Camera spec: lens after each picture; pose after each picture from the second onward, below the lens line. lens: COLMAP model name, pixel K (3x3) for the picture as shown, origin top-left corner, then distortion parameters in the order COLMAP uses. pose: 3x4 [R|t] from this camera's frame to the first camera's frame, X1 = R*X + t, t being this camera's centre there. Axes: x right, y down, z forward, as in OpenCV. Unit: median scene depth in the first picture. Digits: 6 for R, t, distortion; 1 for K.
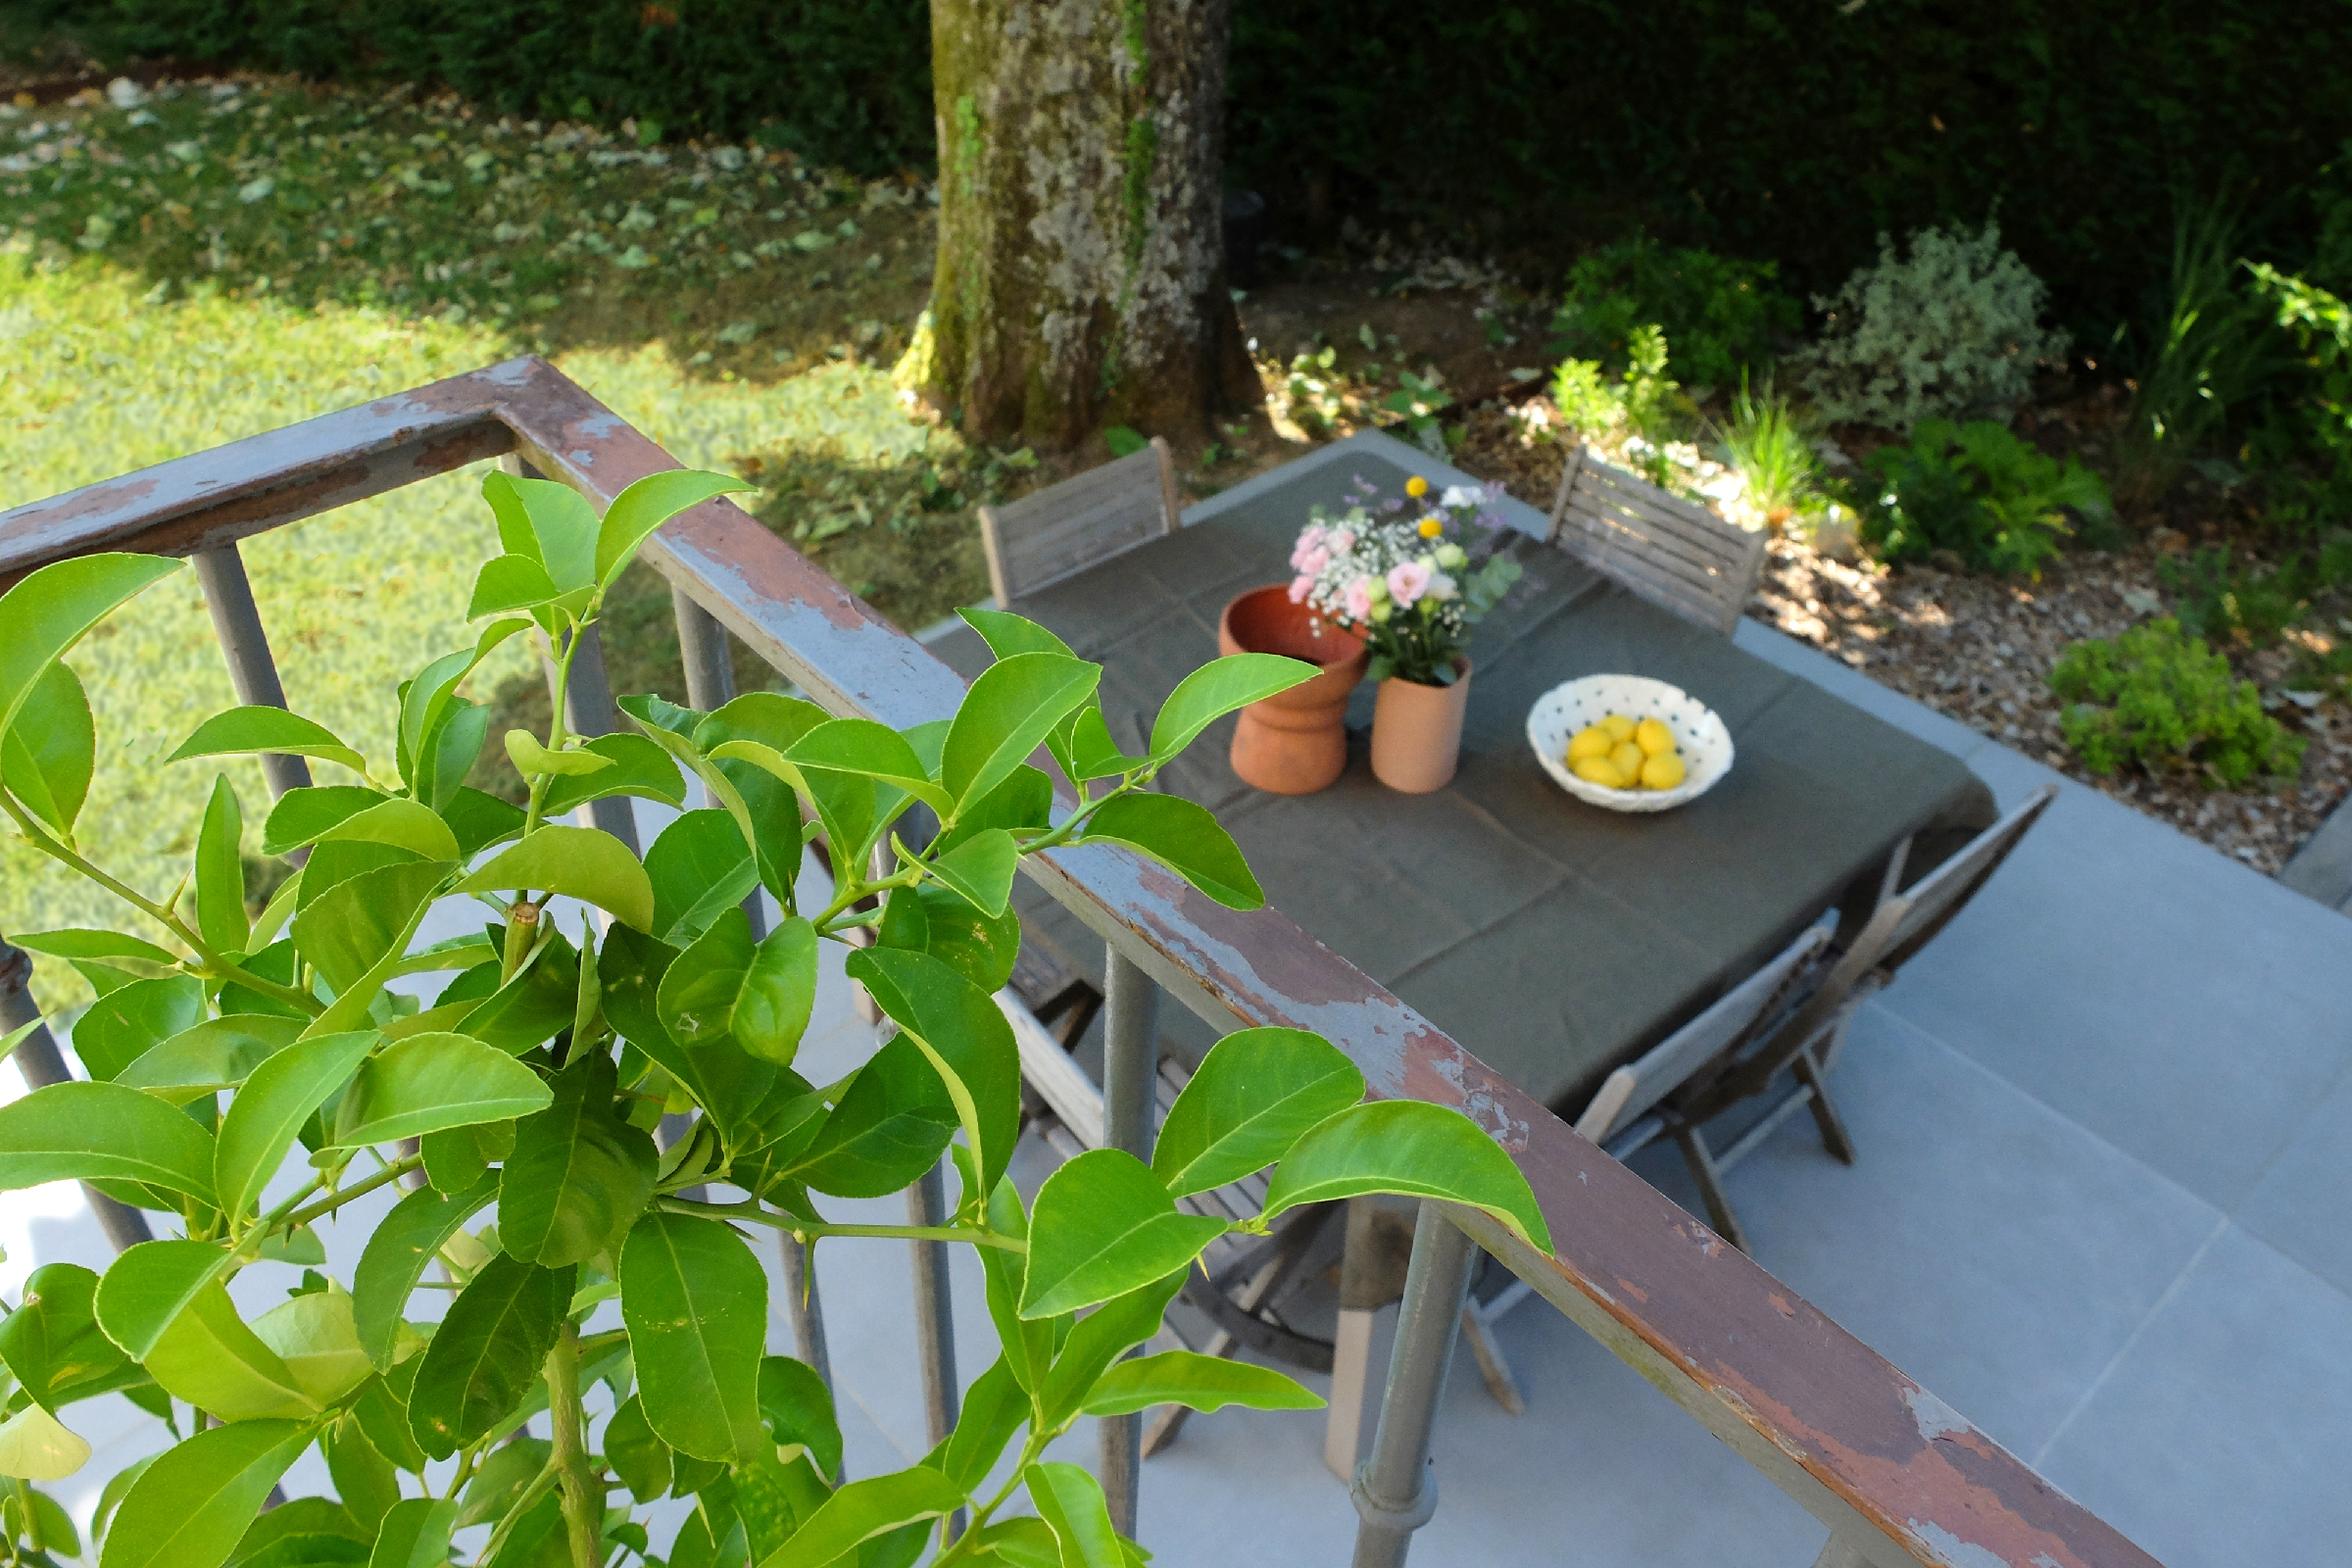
lens RADIAL K [[1885.3, 0, 1168.1], [0, 1885.3, 778.3], [0, 0, 1]] dist [-0.012414, -0.019776]
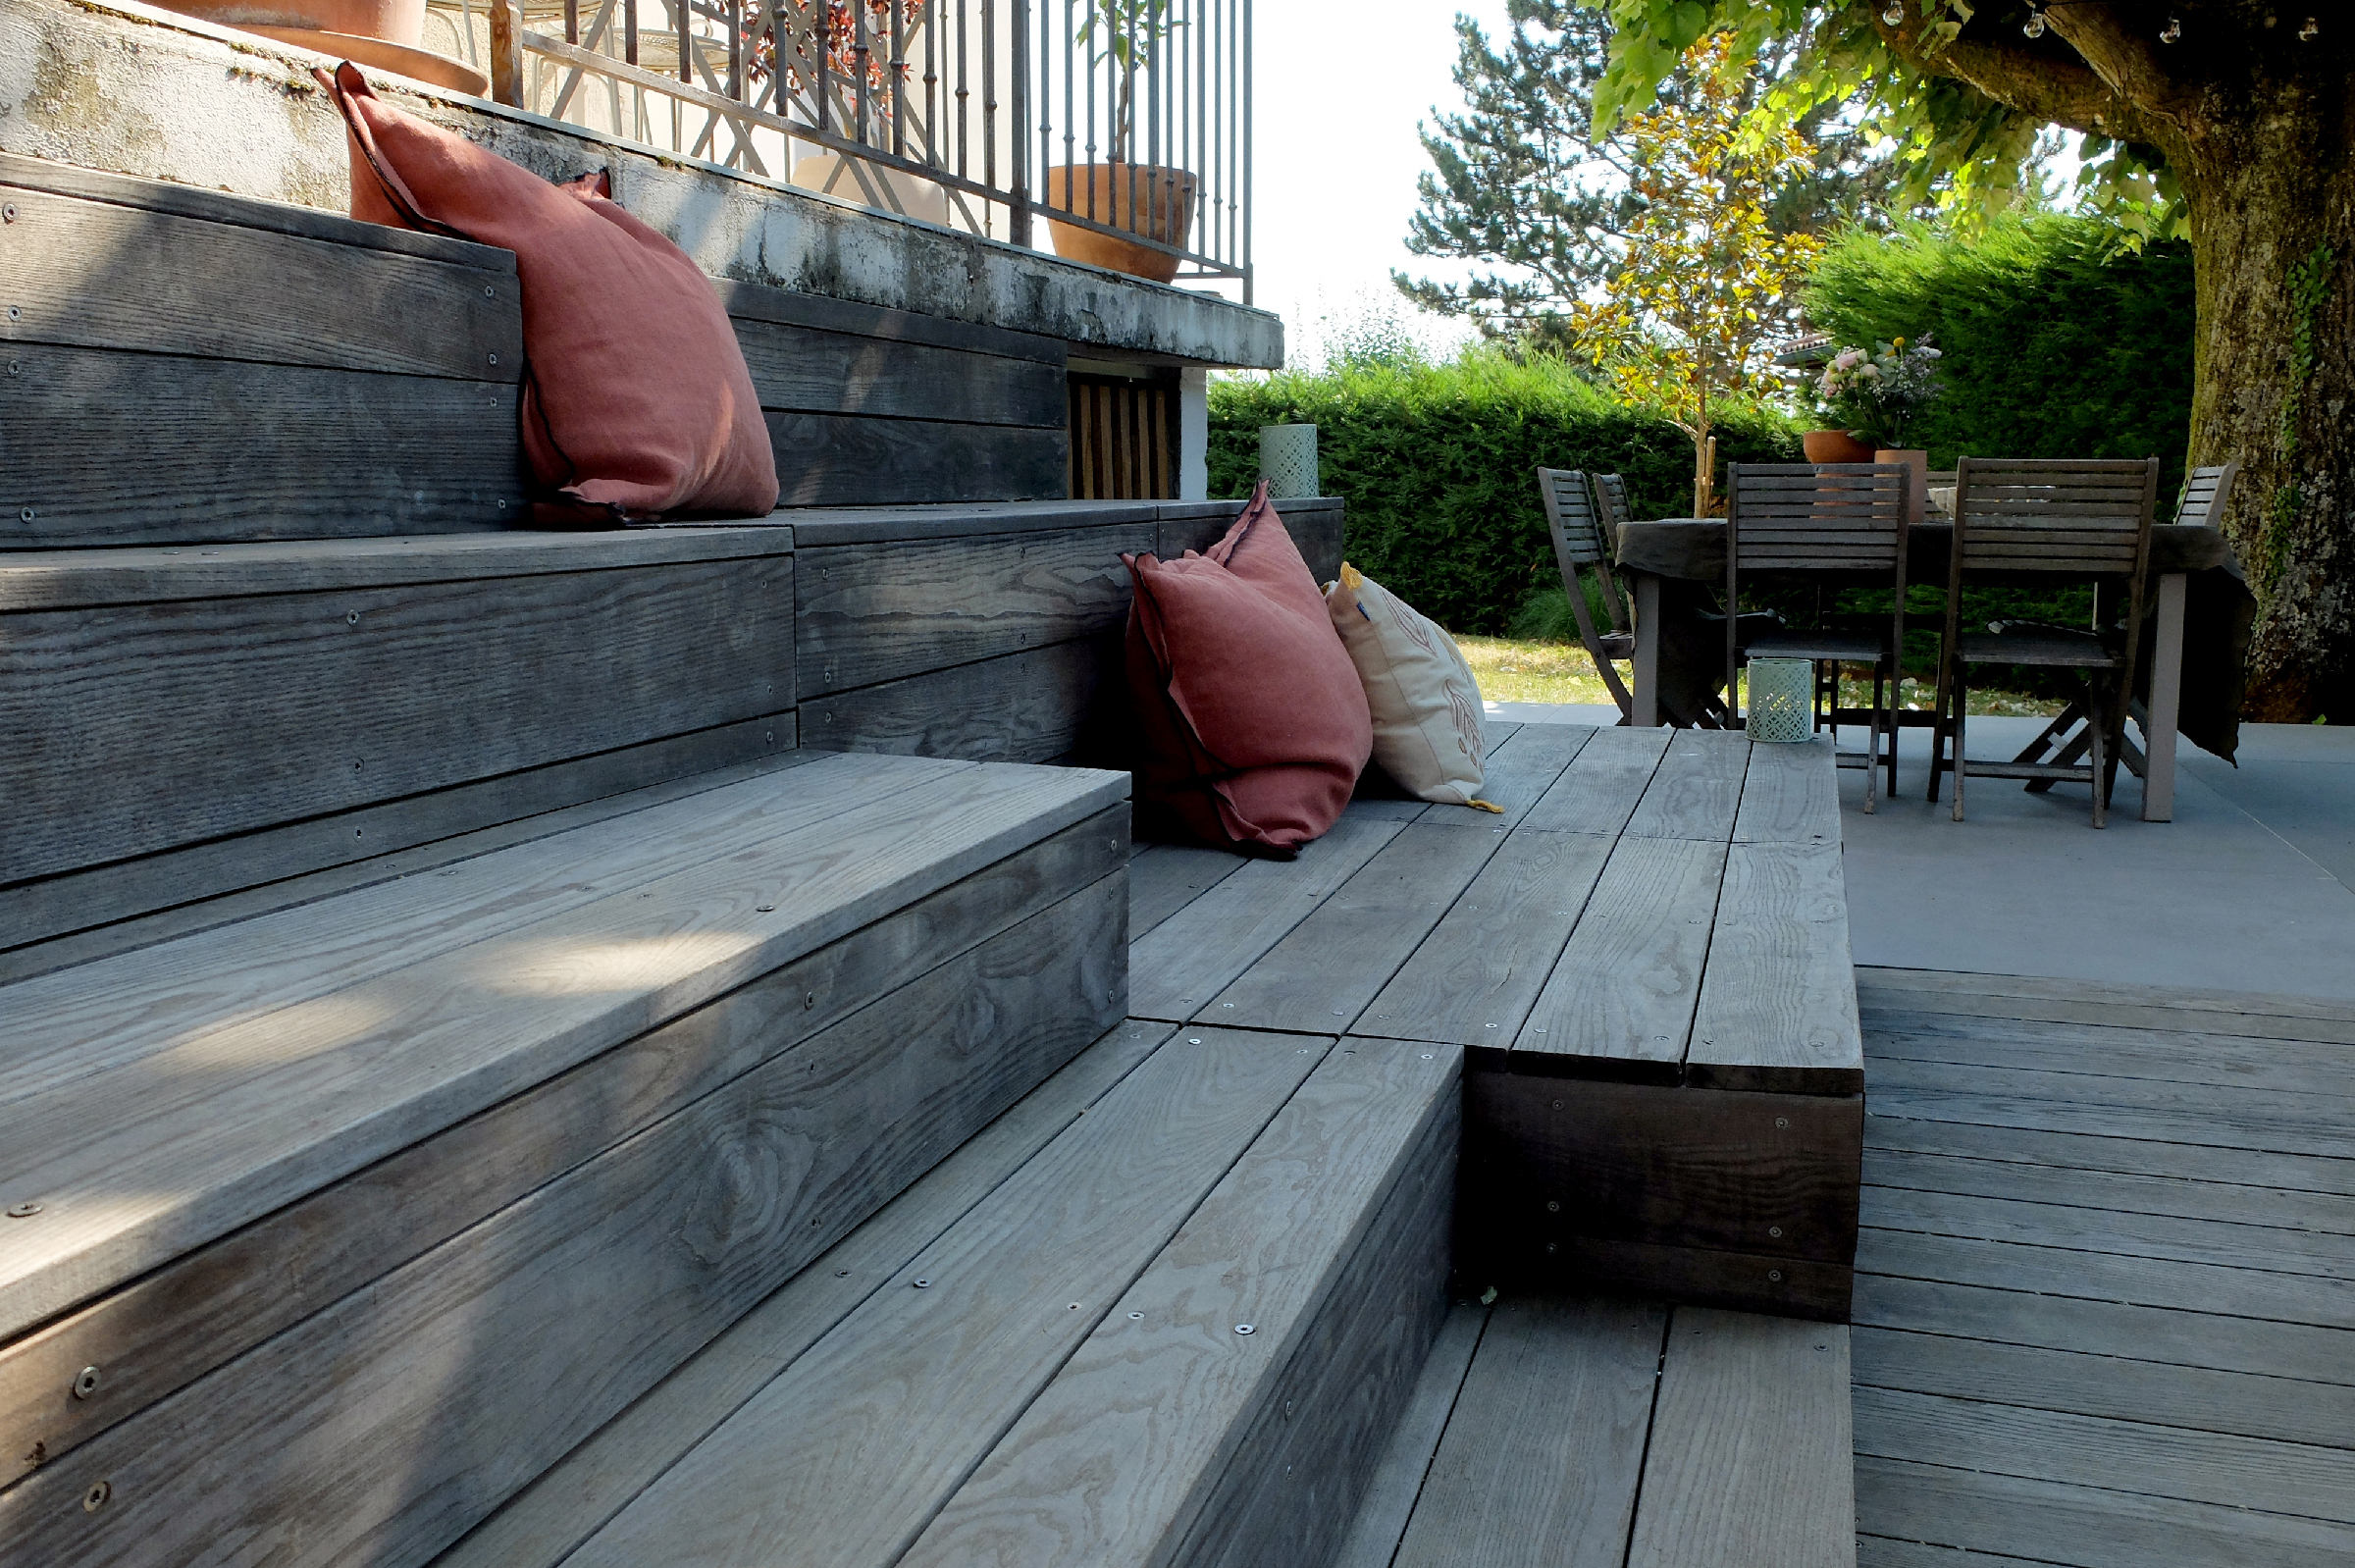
lens RADIAL K [[1887.7, 0, 1185.8], [0, 1887.7, 776.0], [0, 0, 1]] dist [-0.012414, -0.019776]
pose [[0.494920, 0.102294, -0.862896, 0.956700], [-0.524687, 0.826755, -0.202928, 0.631028], [0.692645, 0.553184, 0.462850, -0.078836]]
